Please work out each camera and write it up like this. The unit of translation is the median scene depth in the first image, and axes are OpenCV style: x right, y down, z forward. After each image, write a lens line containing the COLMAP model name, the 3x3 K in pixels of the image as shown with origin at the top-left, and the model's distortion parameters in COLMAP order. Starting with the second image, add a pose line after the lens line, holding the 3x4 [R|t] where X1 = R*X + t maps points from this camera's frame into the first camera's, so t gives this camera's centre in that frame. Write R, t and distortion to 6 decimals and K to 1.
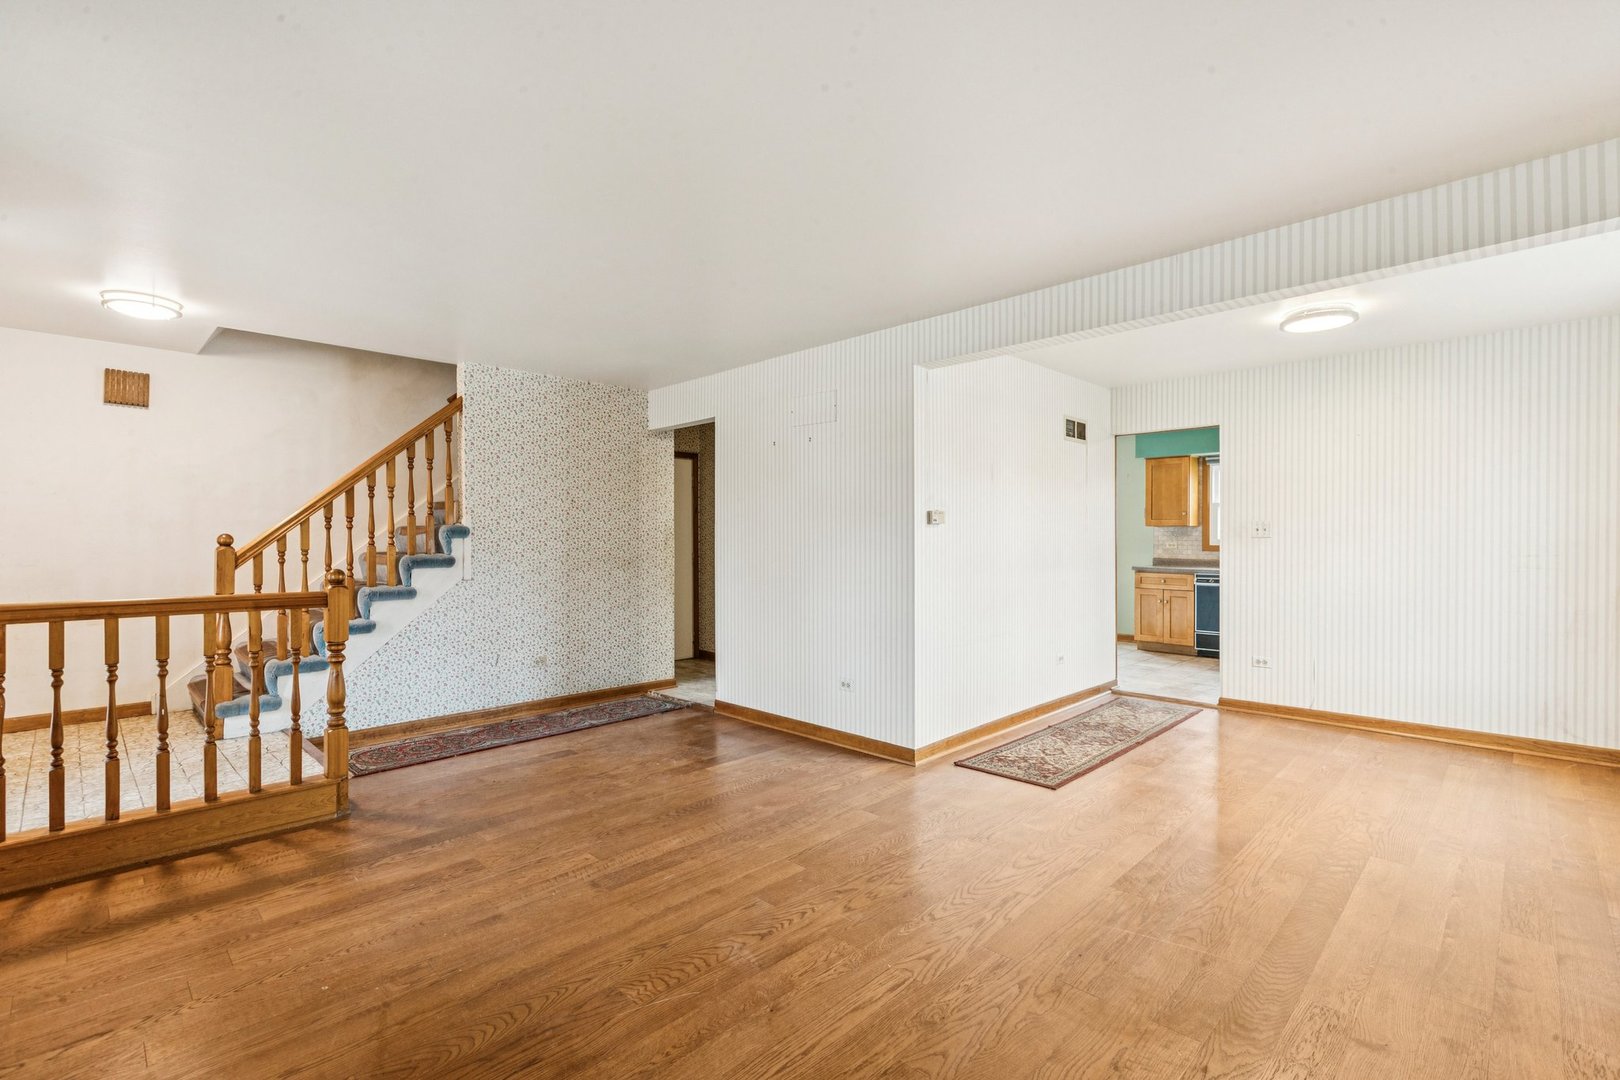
lens RADIAL K [[728.3, 0, 805.8], [0, 728.3, 538.2], [0, 0, 1]] dist [-0.000186, 0.001661]
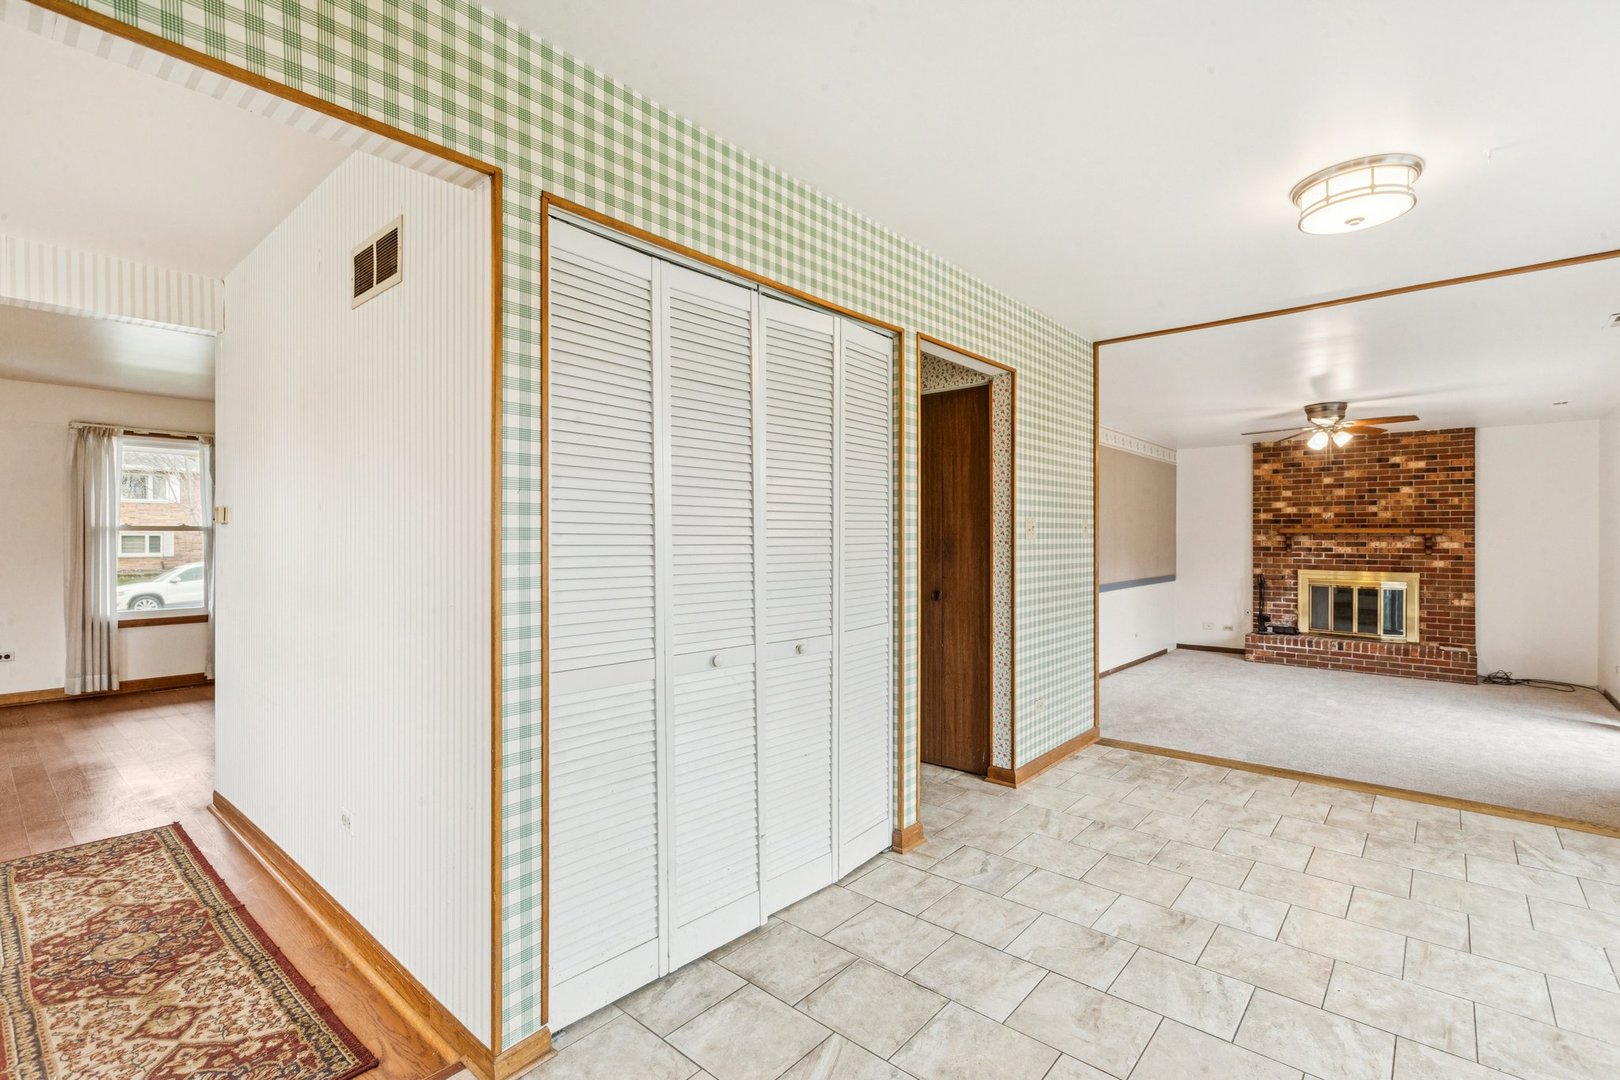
lens RADIAL K [[728.3, 0, 810.5], [0, 728.3, 536.9], [0, 0, 1]] dist [-0.000186, 0.001661]
pose [[0.077776, 0.005034, -0.996958, 0.888959], [-0.000101, 0.999987, 0.005041, -0.011360], [0.996971, -0.000292, 0.077776, 1.367097]]
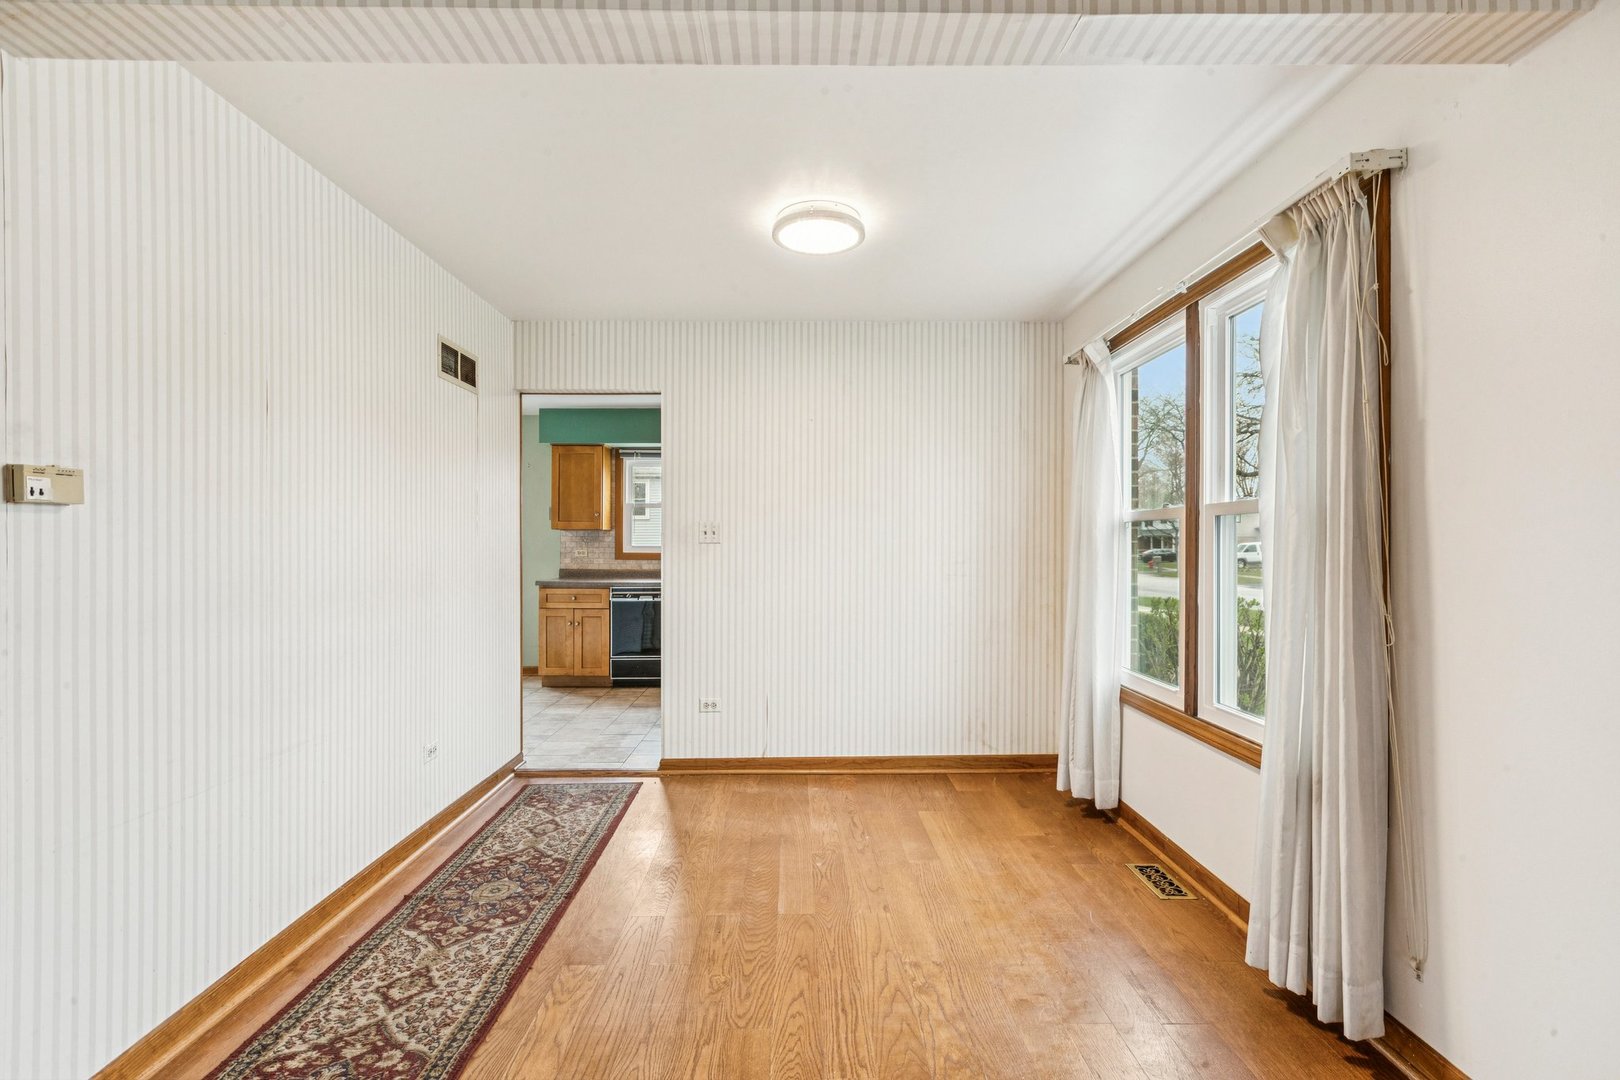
lens RADIAL K [[728.3, 0, 809.3], [0, 728.3, 543.6], [0, 0, 1]] dist [-0.000186, 0.001661]
pose [[0.696979, 0.000510, 0.717091, 0.157224], [0.000965, 0.999998, -0.001649, 0.000784], [-0.717091, 0.001841, 0.696977, 0.415812]]
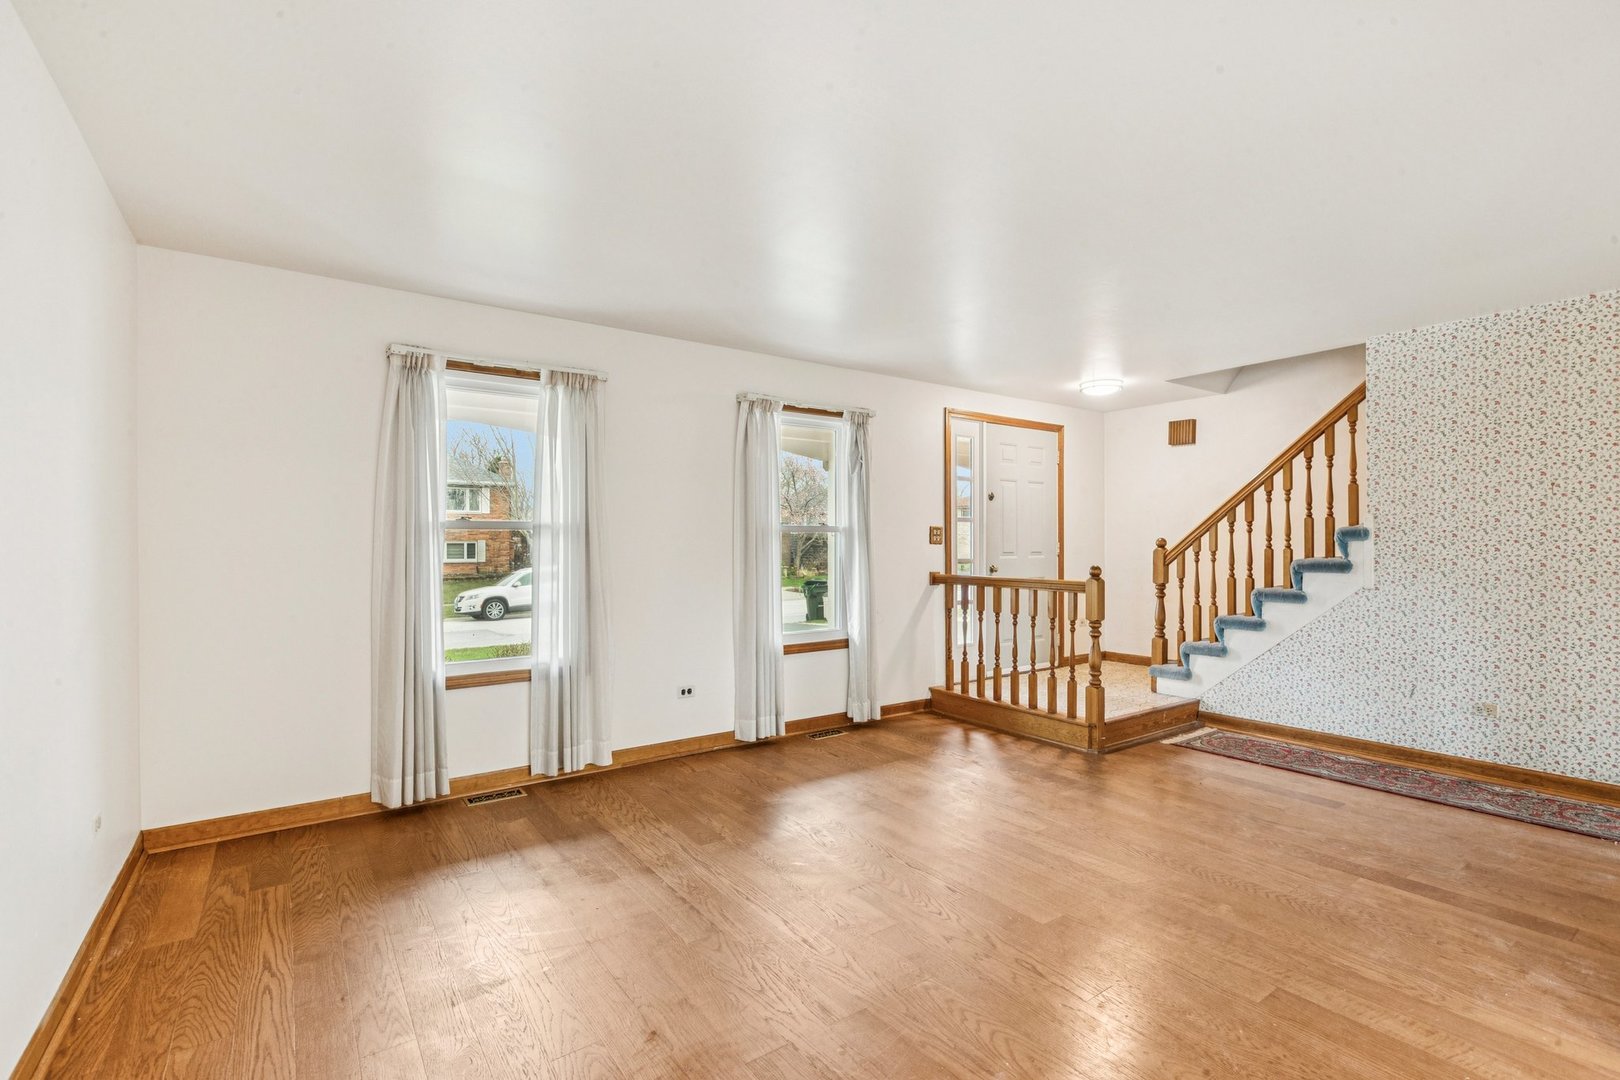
lens RADIAL K [[728.3, 0, 808.2], [0, 728.3, 546.9], [0, 0, 1]] dist [-0.000186, 0.001661]
pose [[-0.157197, 0.010235, -0.987514, 0.521369], [0.004663, 0.999943, 0.009621, -0.005032], [0.987556, -0.003092, -0.157235, 0.496861]]
